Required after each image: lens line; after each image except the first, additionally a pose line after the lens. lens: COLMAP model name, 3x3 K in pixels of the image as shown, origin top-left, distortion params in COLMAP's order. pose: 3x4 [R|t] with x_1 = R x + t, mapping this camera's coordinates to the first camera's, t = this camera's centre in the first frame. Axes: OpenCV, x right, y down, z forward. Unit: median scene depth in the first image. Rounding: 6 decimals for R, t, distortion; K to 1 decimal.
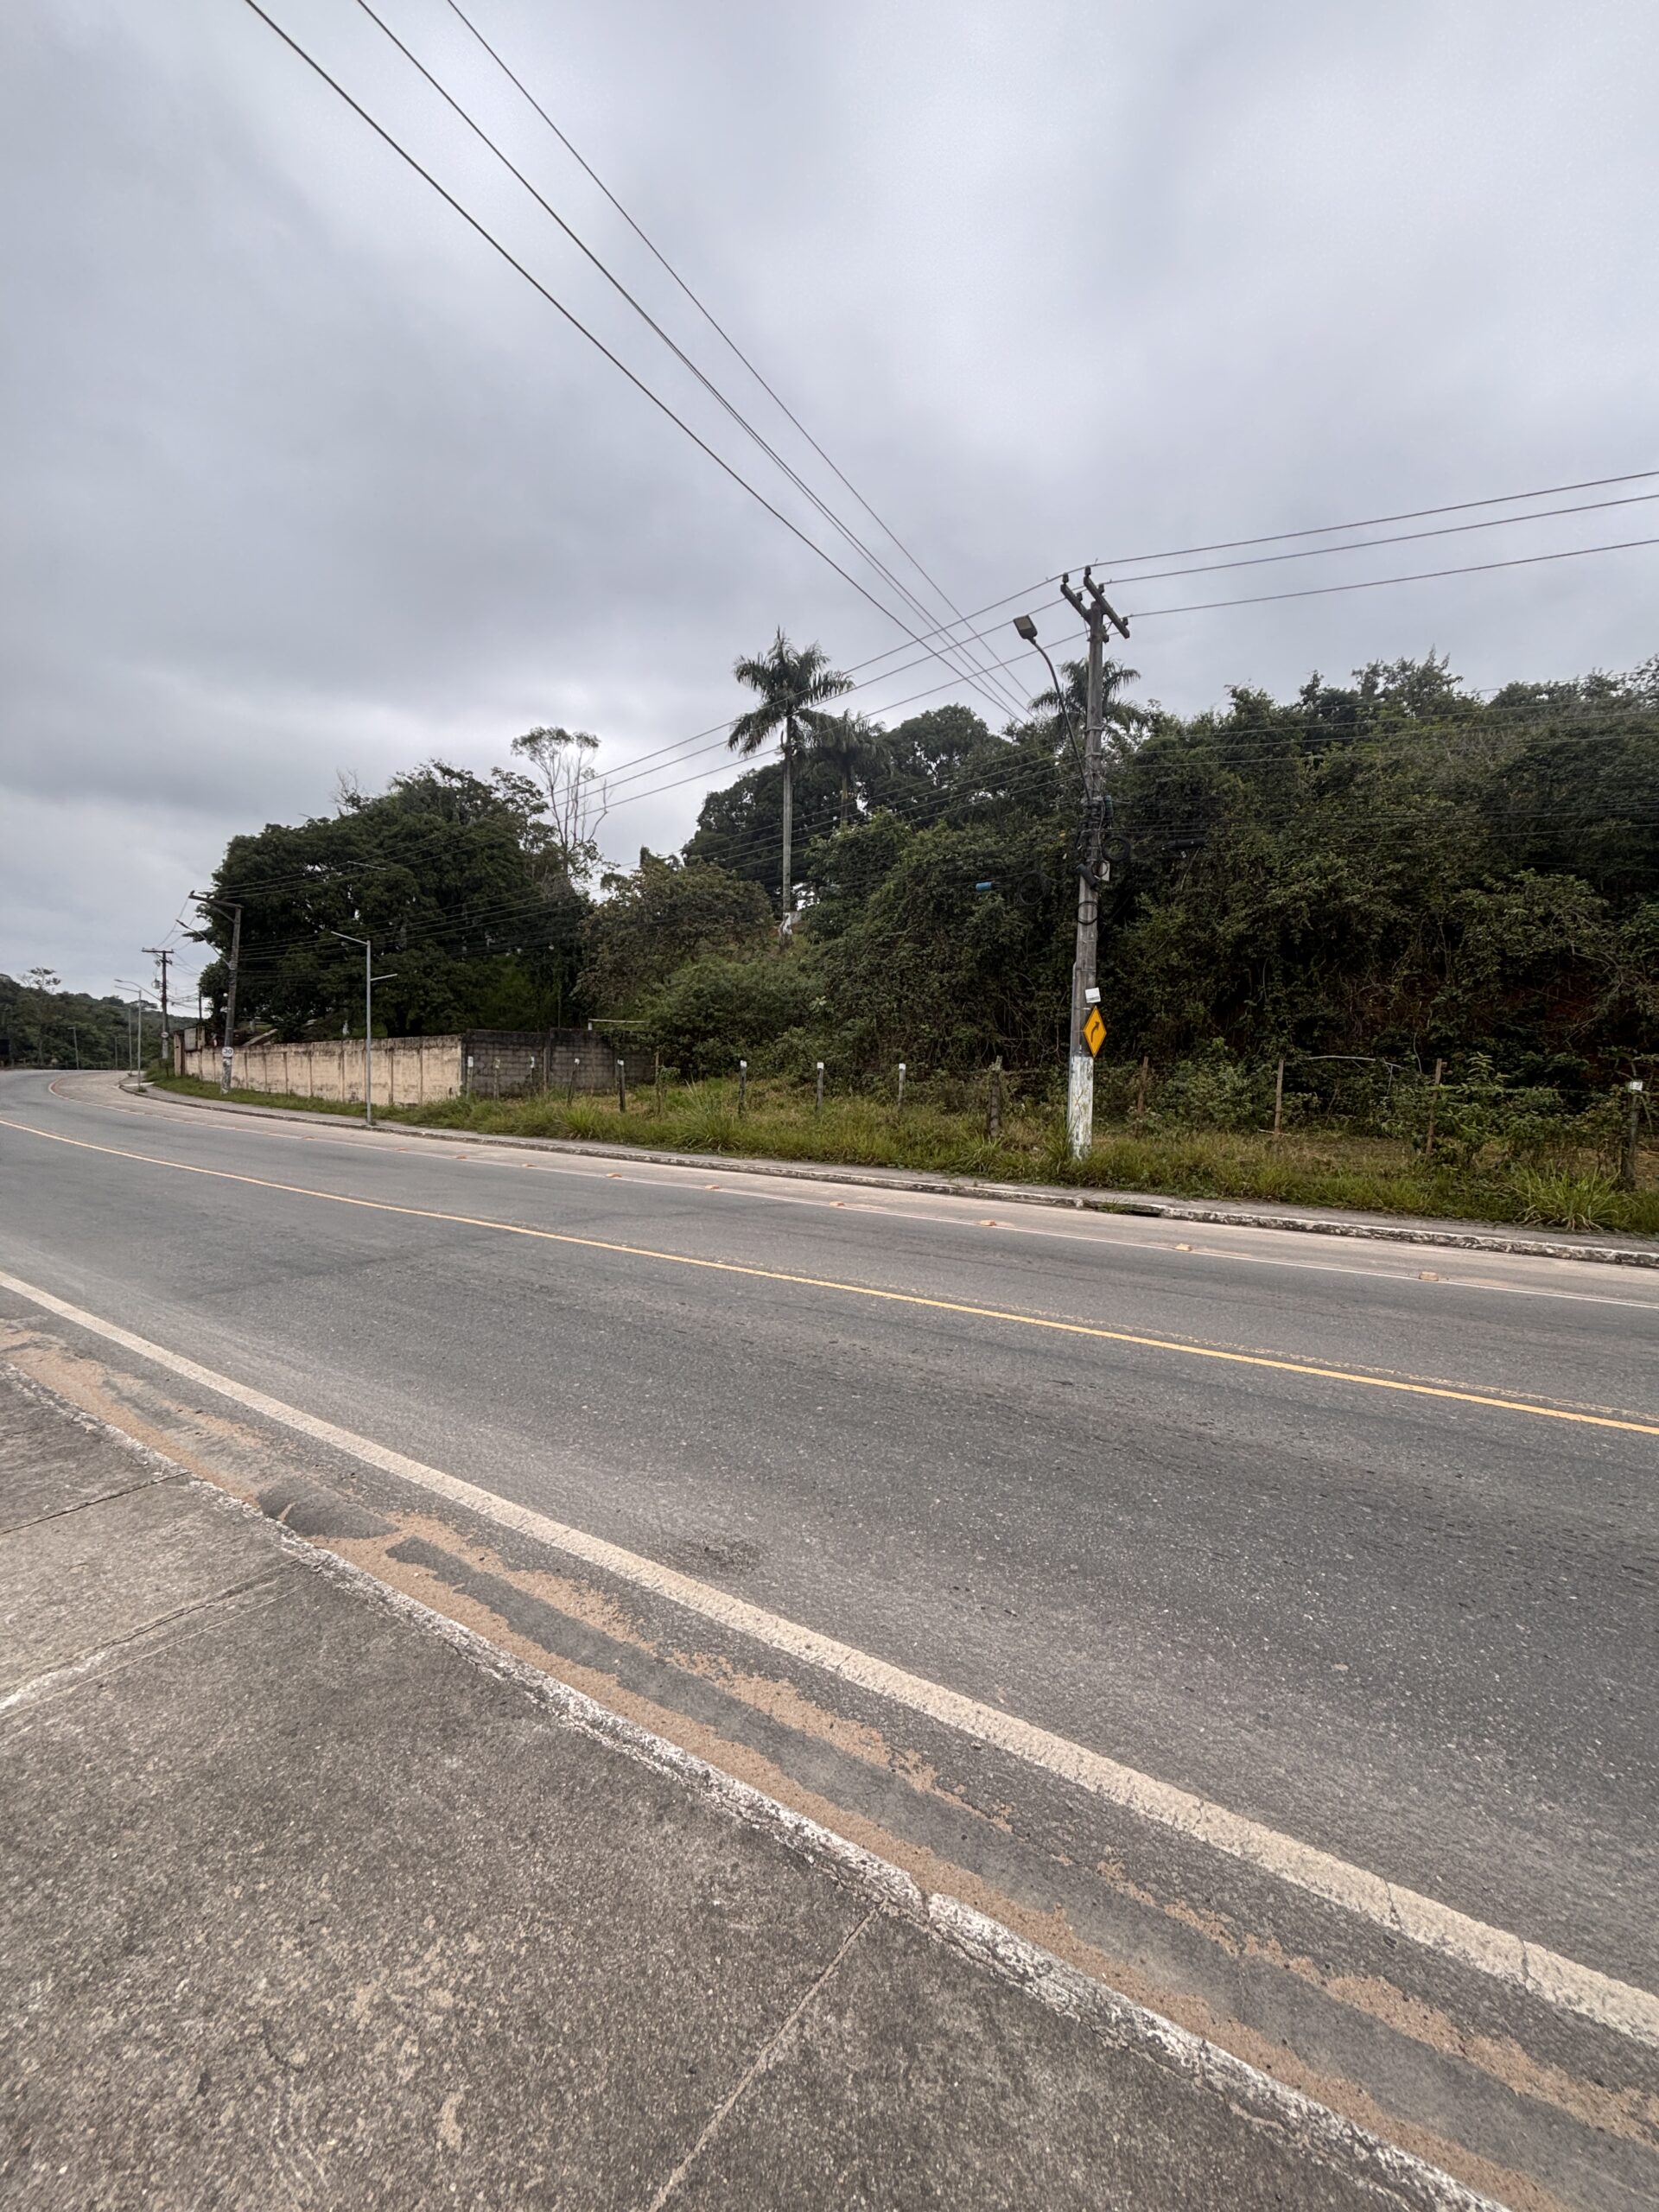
lens RADIAL K [[881.1, 0, 834.5], [0, 881.1, 1110.6], [0, 0, 1]] dist [-0.001365, 0.000055]
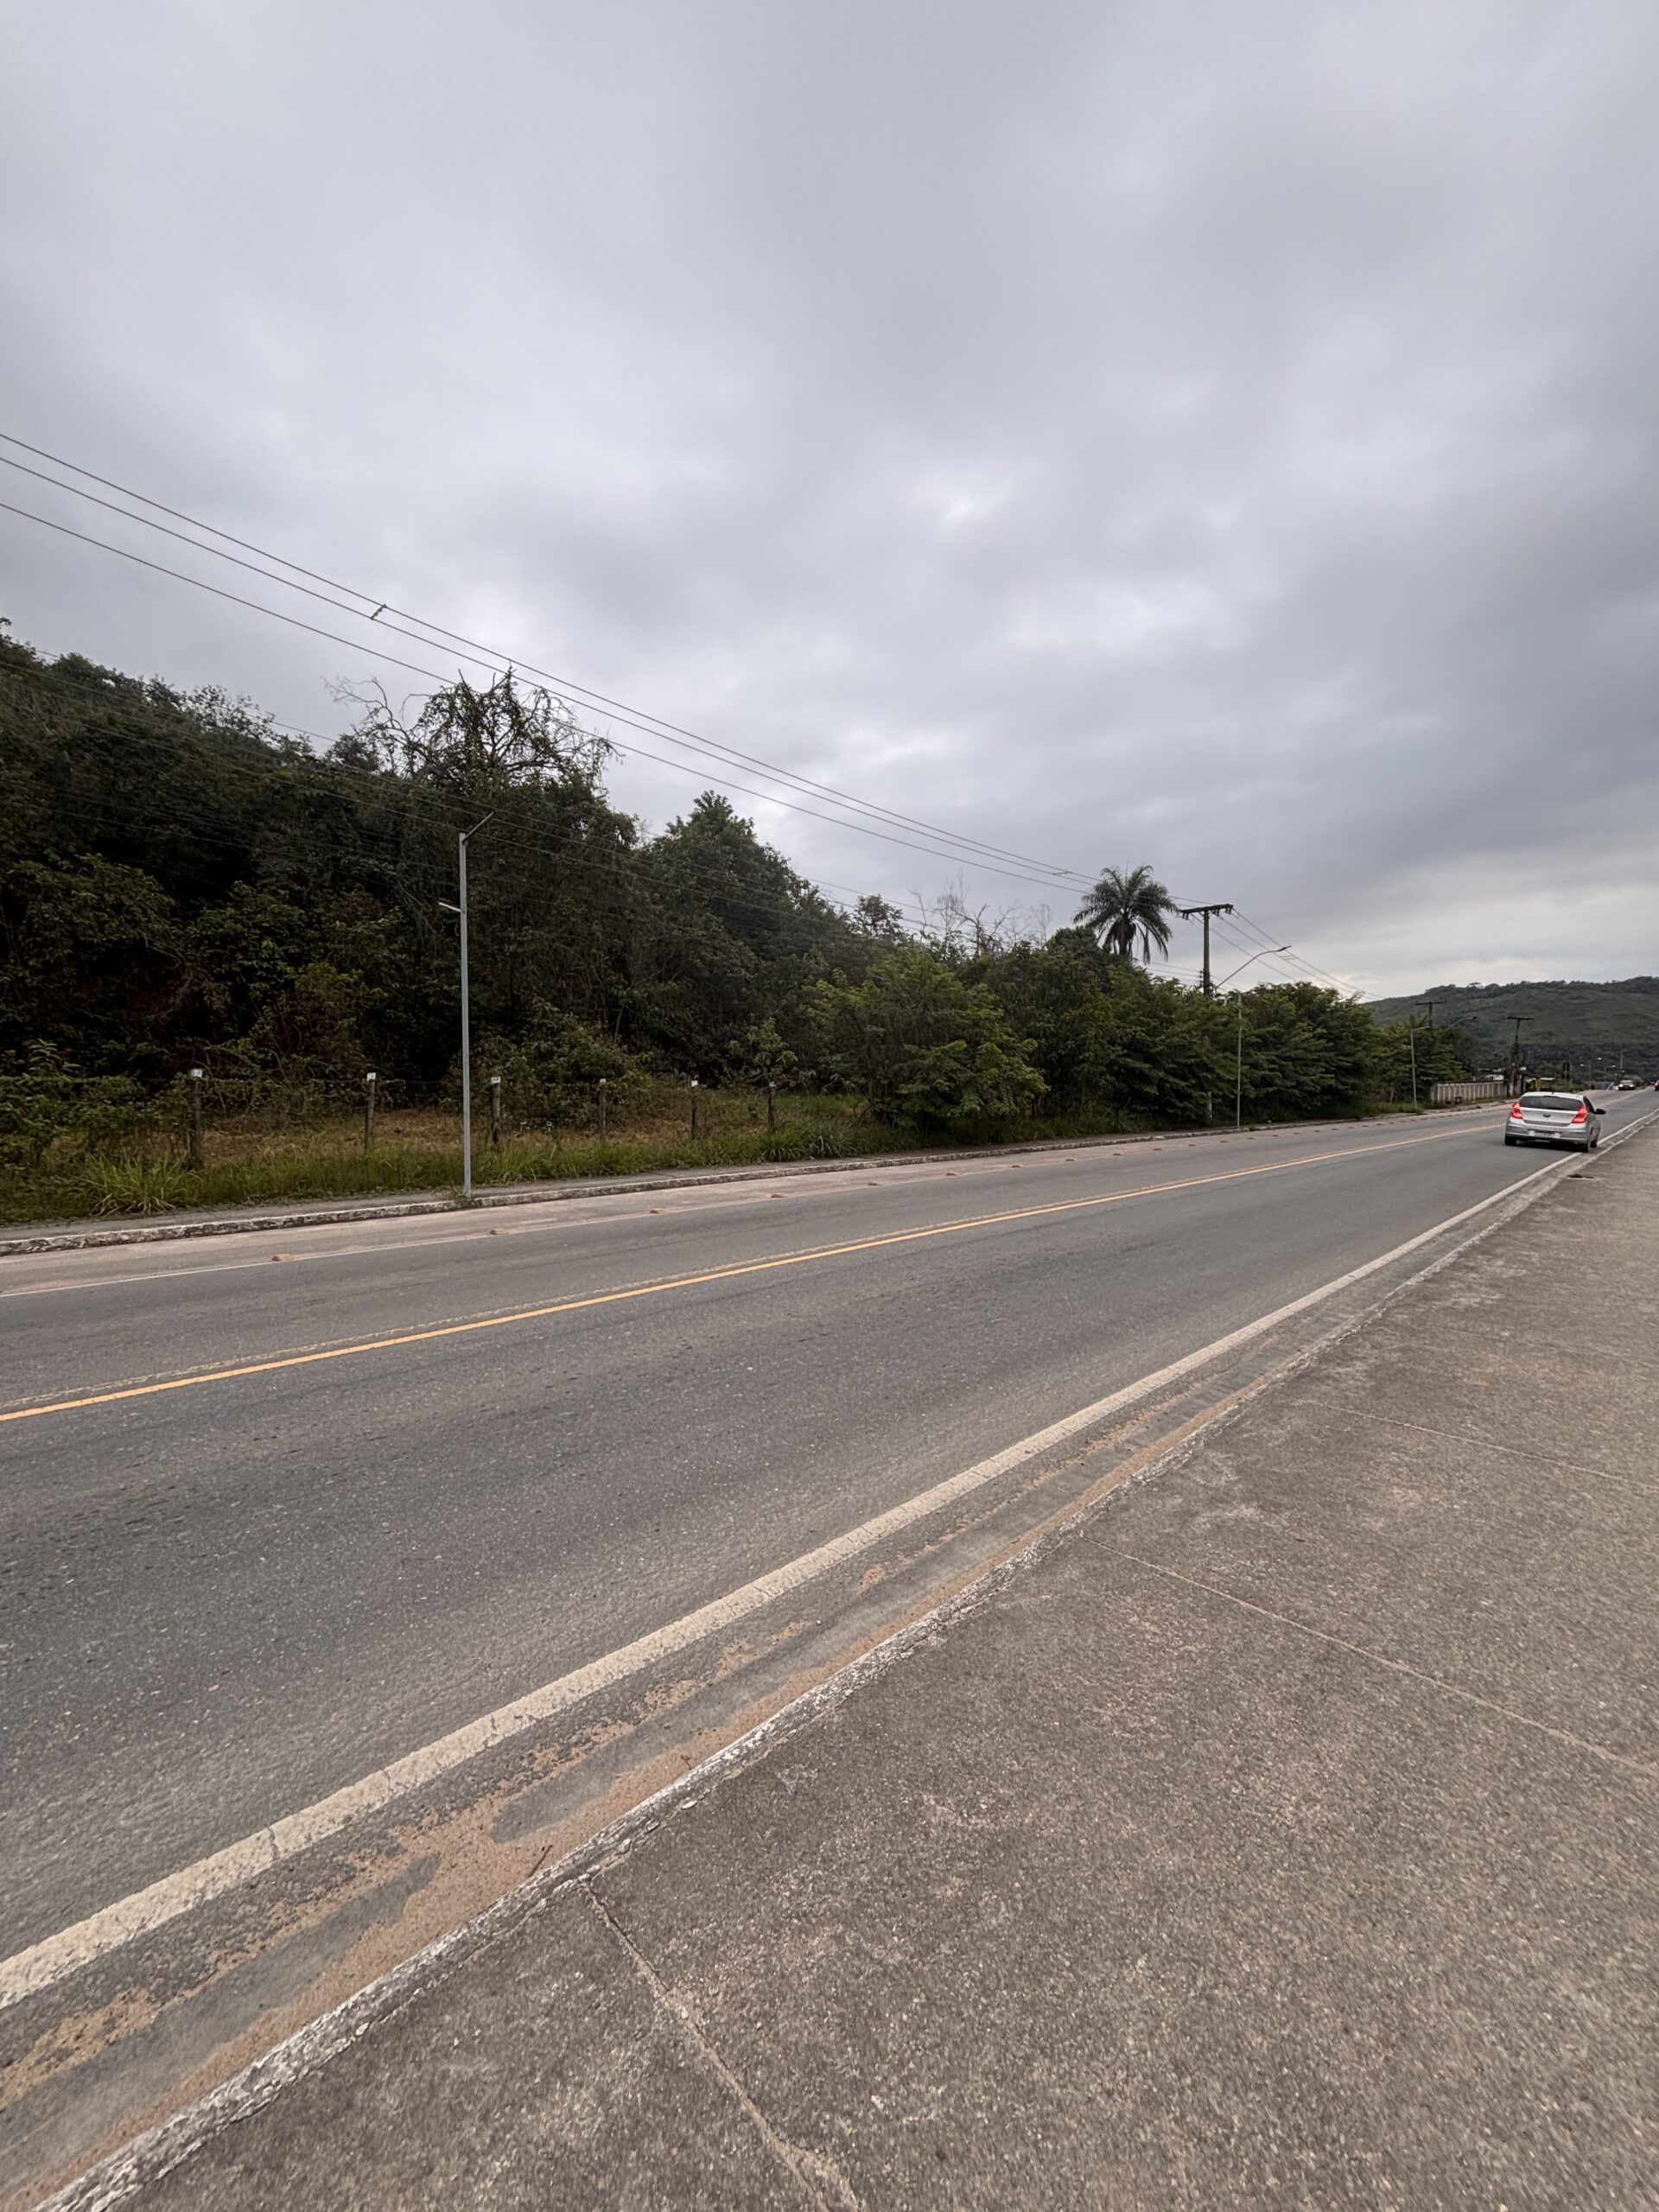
lens RADIAL K [[881.1, 0, 832.1], [0, 881.1, 1109.2], [0, 0, 1]] dist [-0.001365, 0.000055]
pose [[0.231163, -0.056988, 0.971245, 0.019797], [0.046664, 0.997784, 0.047439, 0.001529], [-0.971795, 0.034356, 0.233310, -0.021462]]
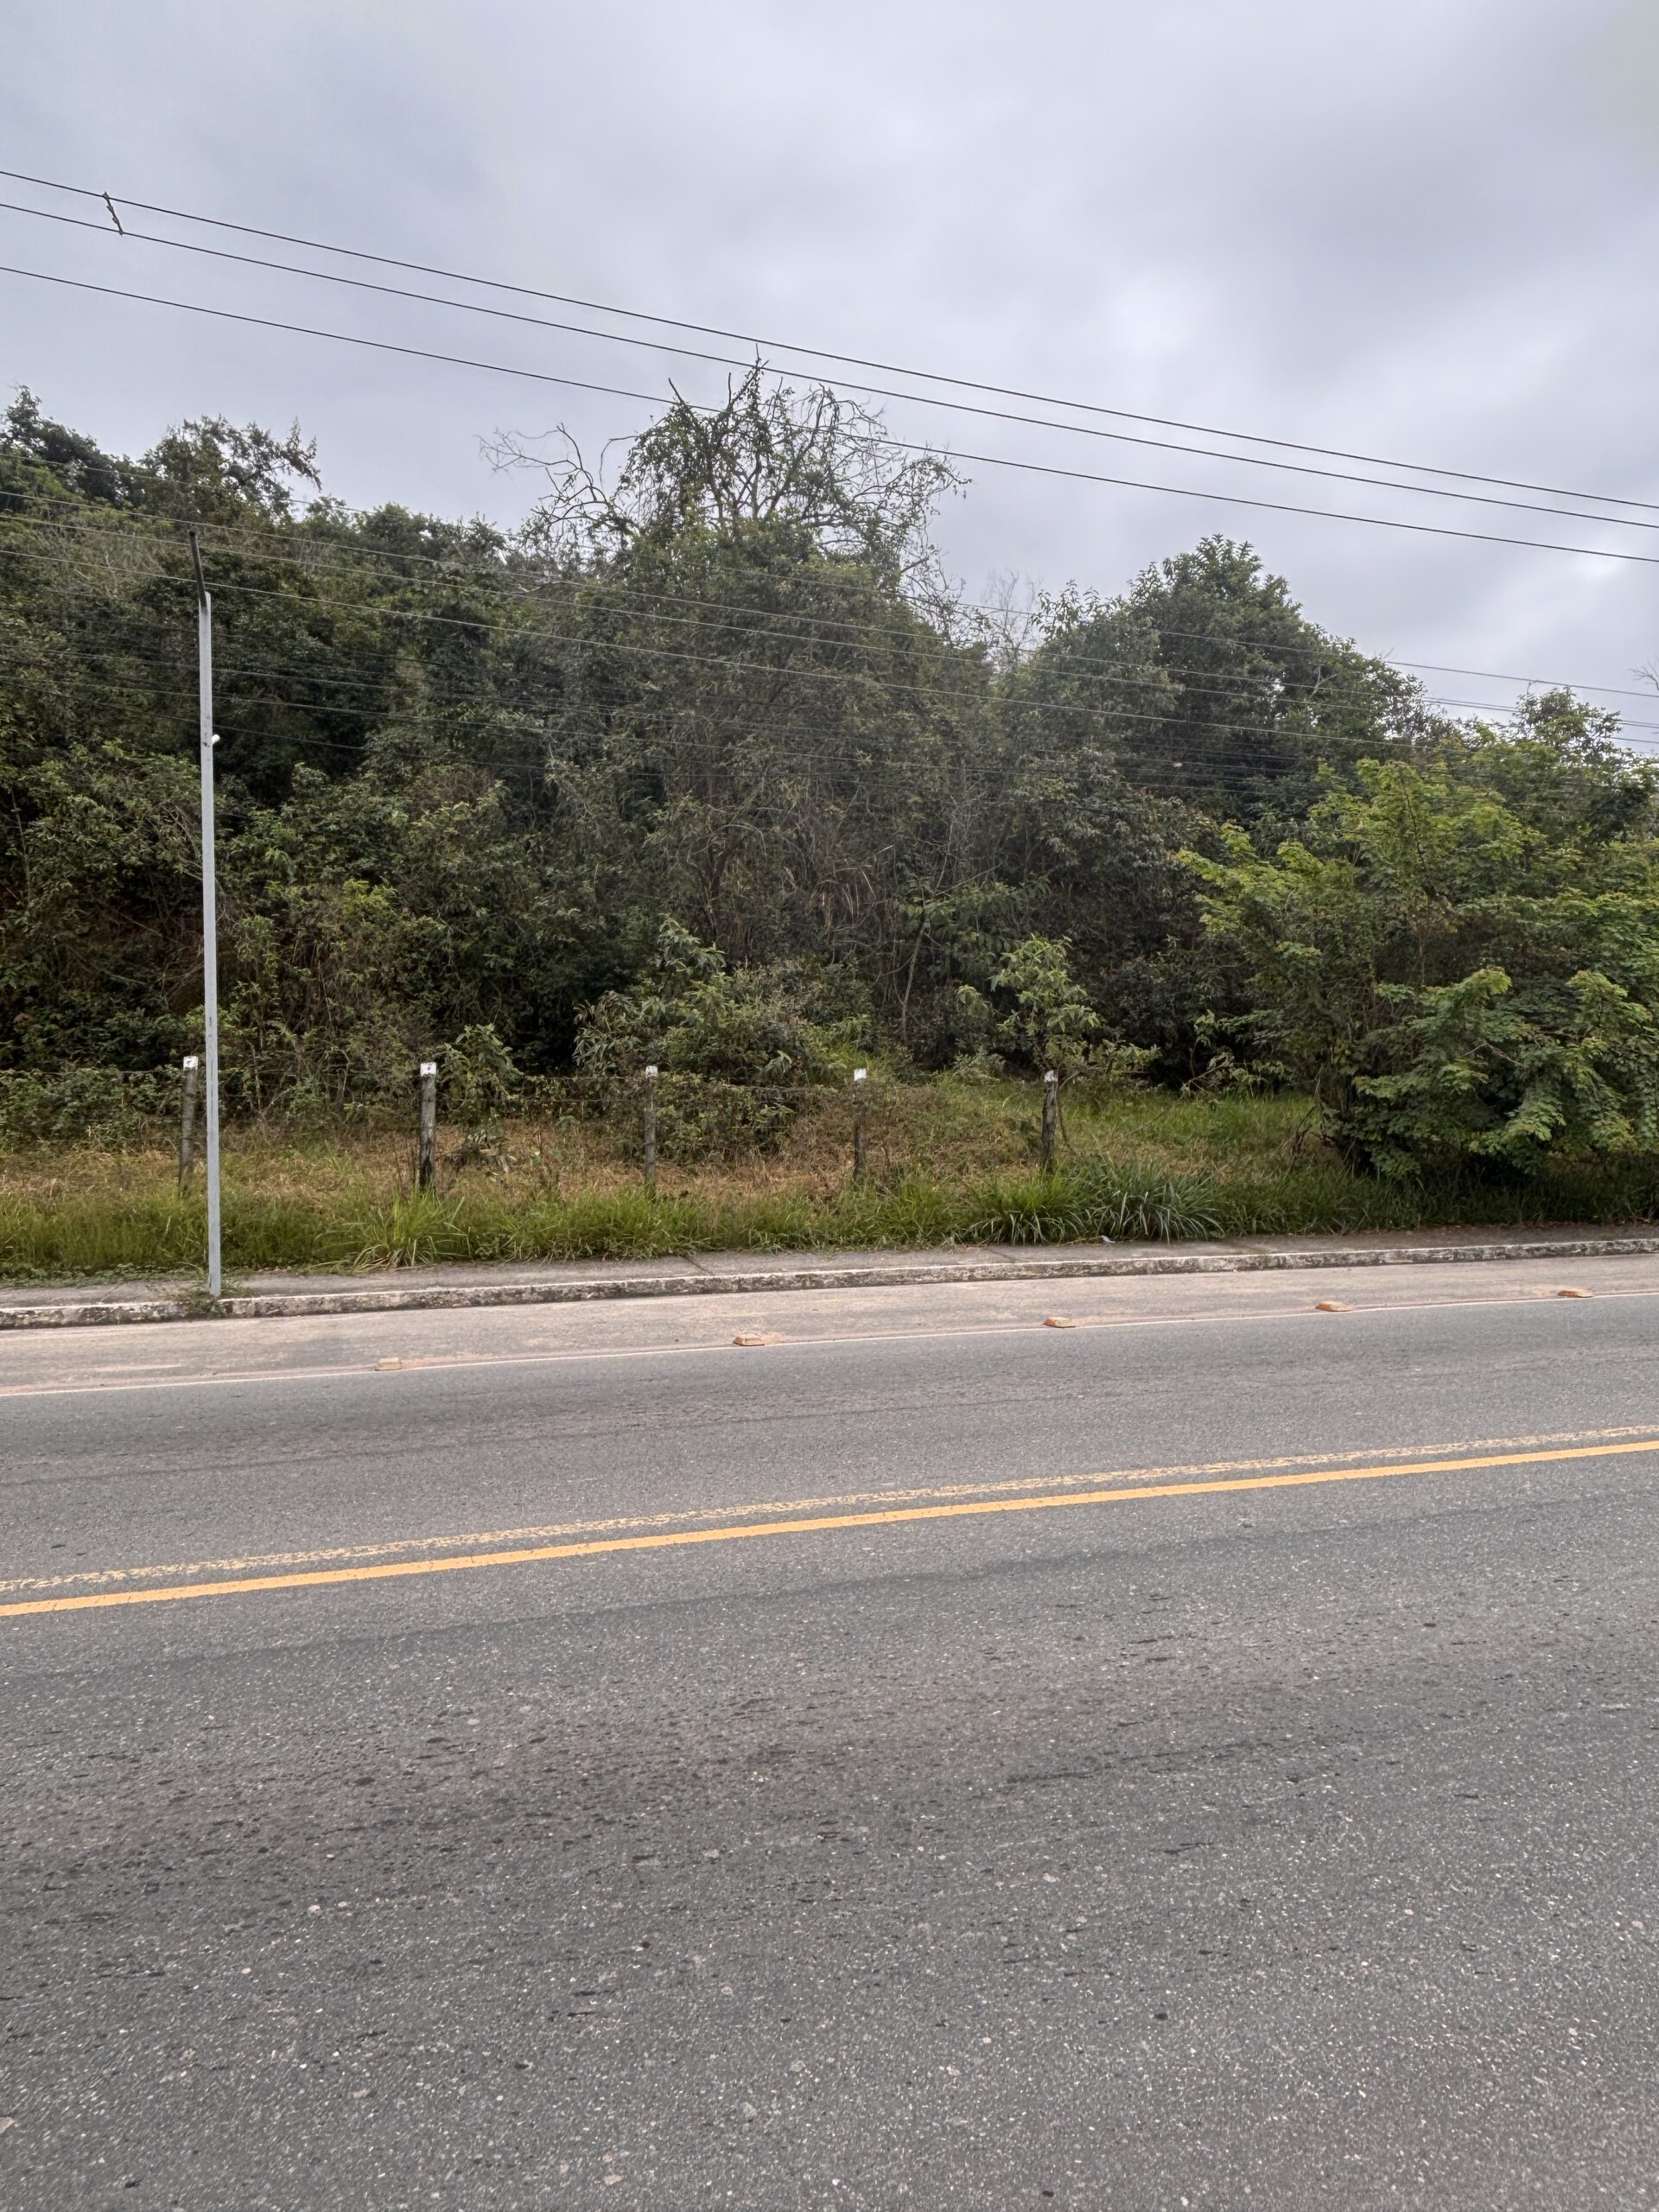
lens RADIAL K [[1448.1, 0, 831.8], [0, 1448.1, 1104.3], [0, 0, 1]] dist [0.021702, -0.032753]
pose [[0.660092, -0.044548, 0.749862, 0.465122], [0.050377, 0.998618, 0.014980, 0.021536], [-0.749493, 0.027887, 0.661424, -0.211863]]
